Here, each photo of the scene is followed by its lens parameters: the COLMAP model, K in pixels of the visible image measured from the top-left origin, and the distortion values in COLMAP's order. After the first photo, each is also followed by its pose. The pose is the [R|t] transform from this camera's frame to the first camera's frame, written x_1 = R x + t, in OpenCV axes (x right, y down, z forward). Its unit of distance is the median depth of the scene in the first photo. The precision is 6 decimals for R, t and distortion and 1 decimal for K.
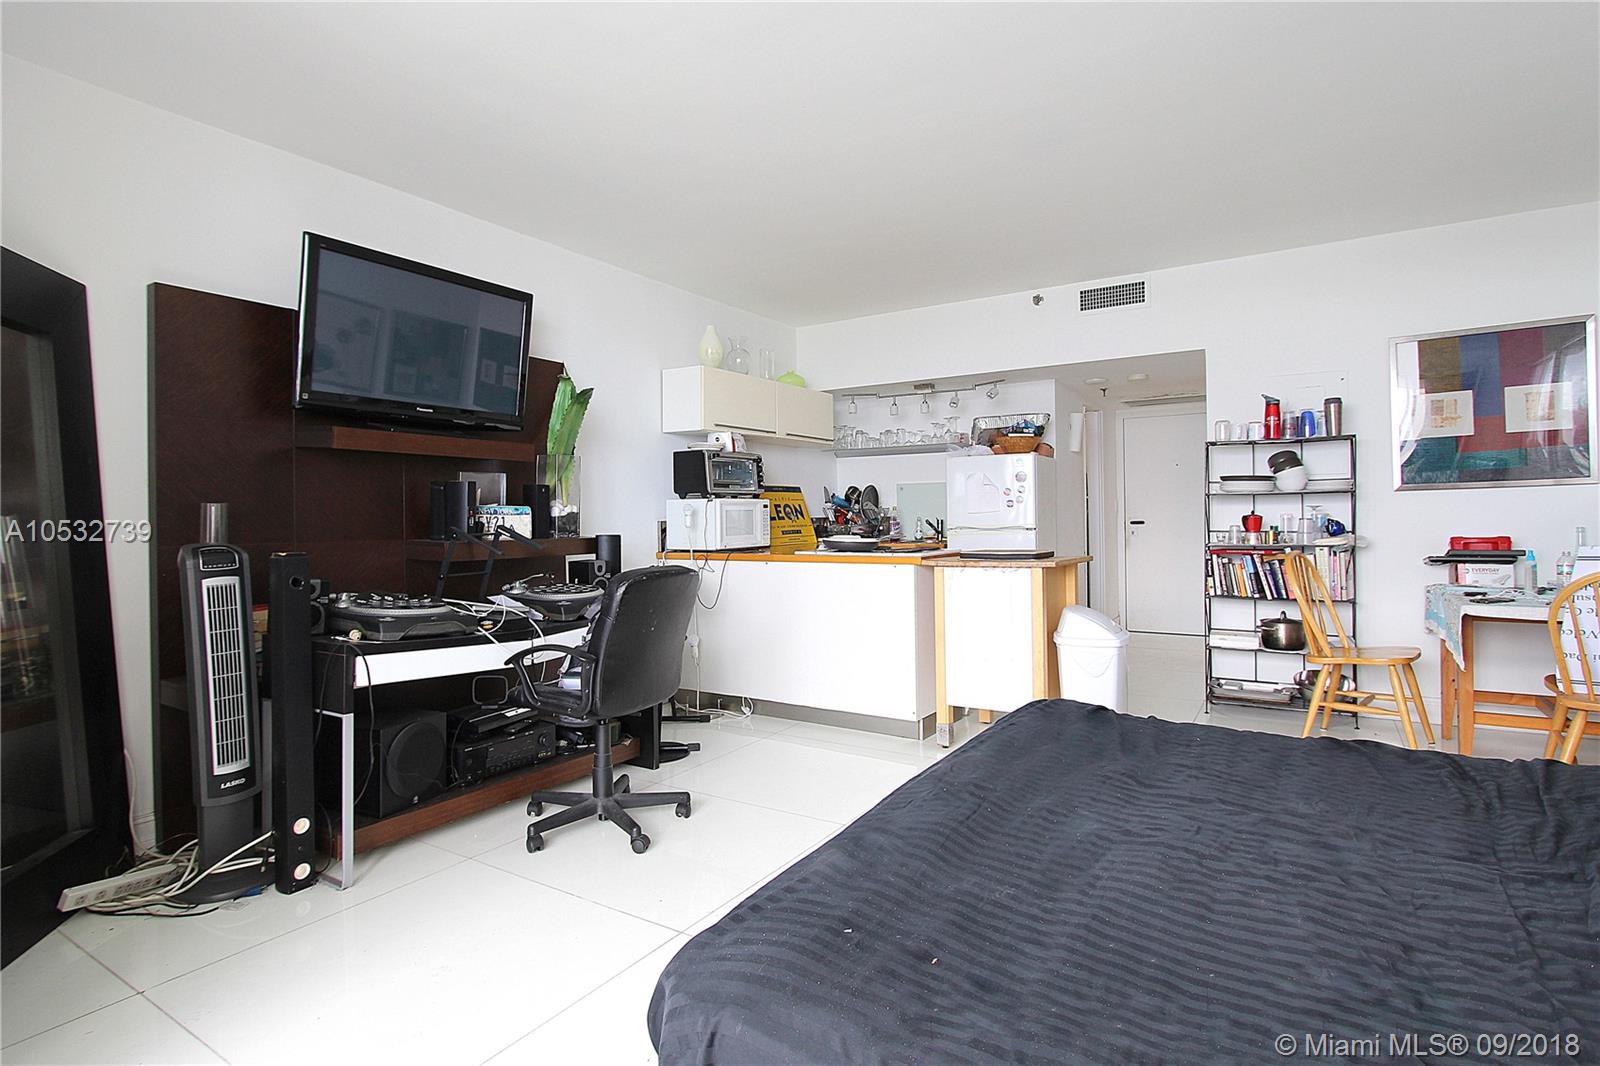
lens RADIAL K [[771.7, 0, 802.5], [0, 771.7, 519.6], [0, 0, 1]] dist [-0.000302, 0.001496]
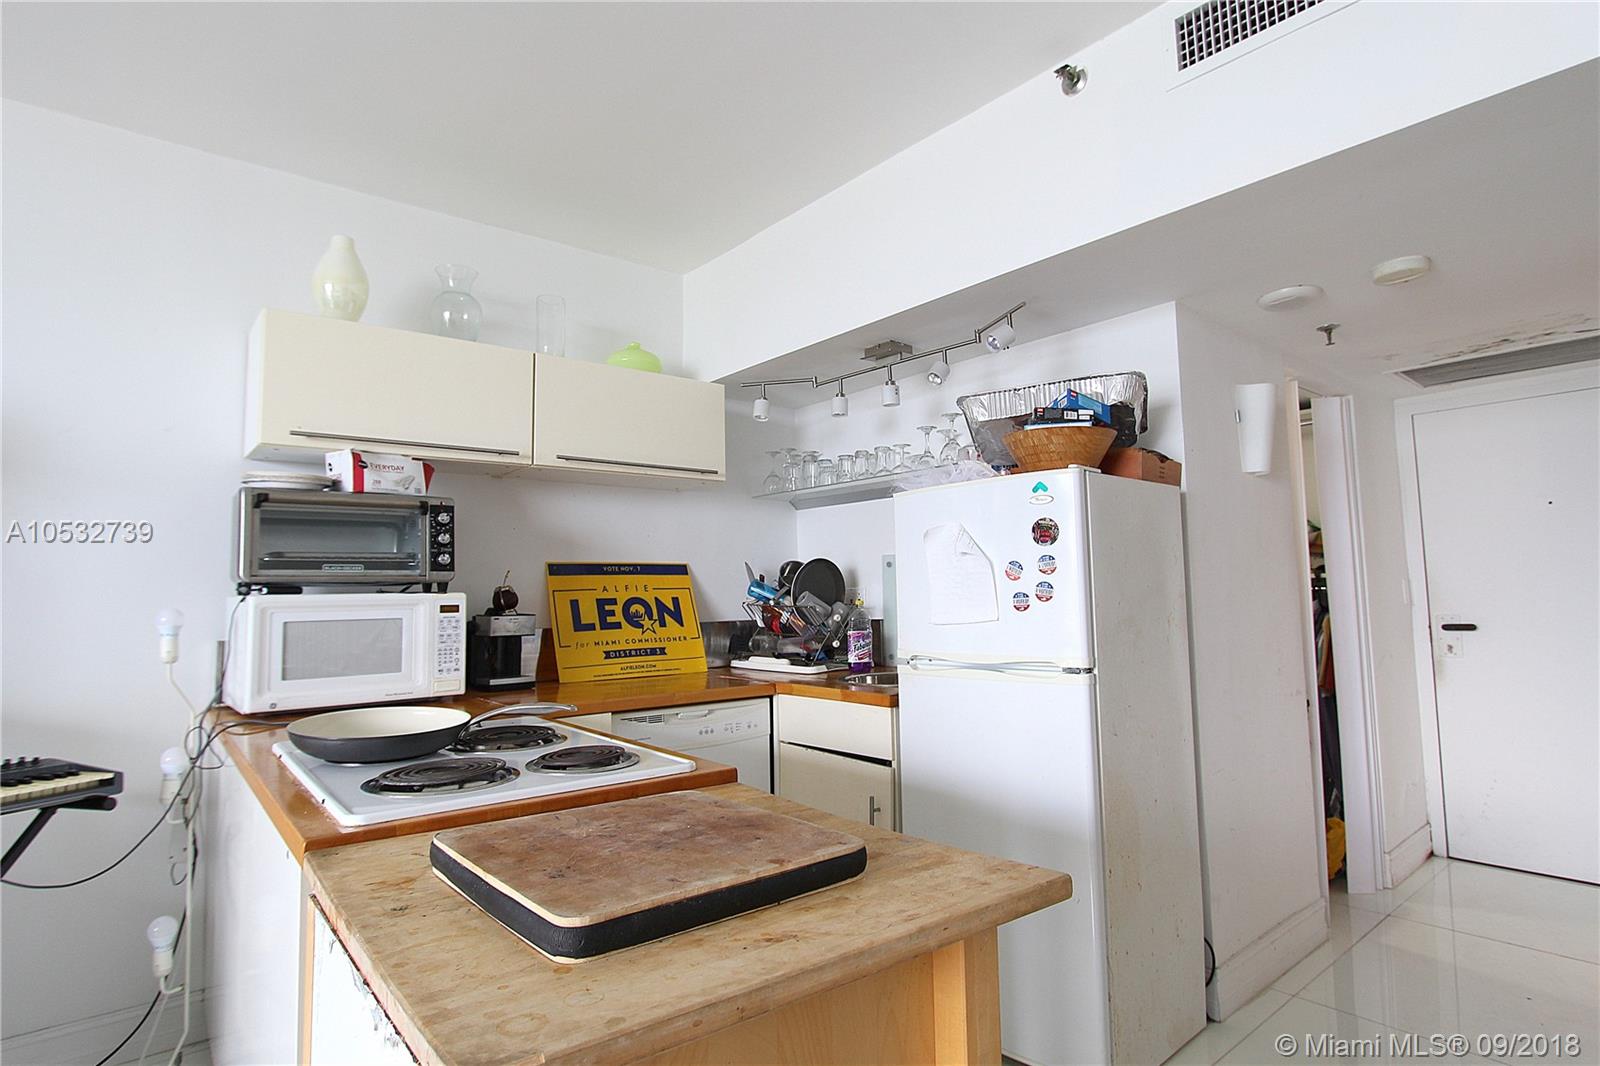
lens RADIAL K [[819.6, 0, 800.0], [0, 819.6, 533.0], [0, 0, 1]] dist [-0.020363, -0.000273]
pose [[0.952268, -0.024693, -0.304262, 0.257578], [0.000775, 0.996915, -0.078481, -0.020394], [0.305261, 0.074499, 0.949350, 0.512508]]
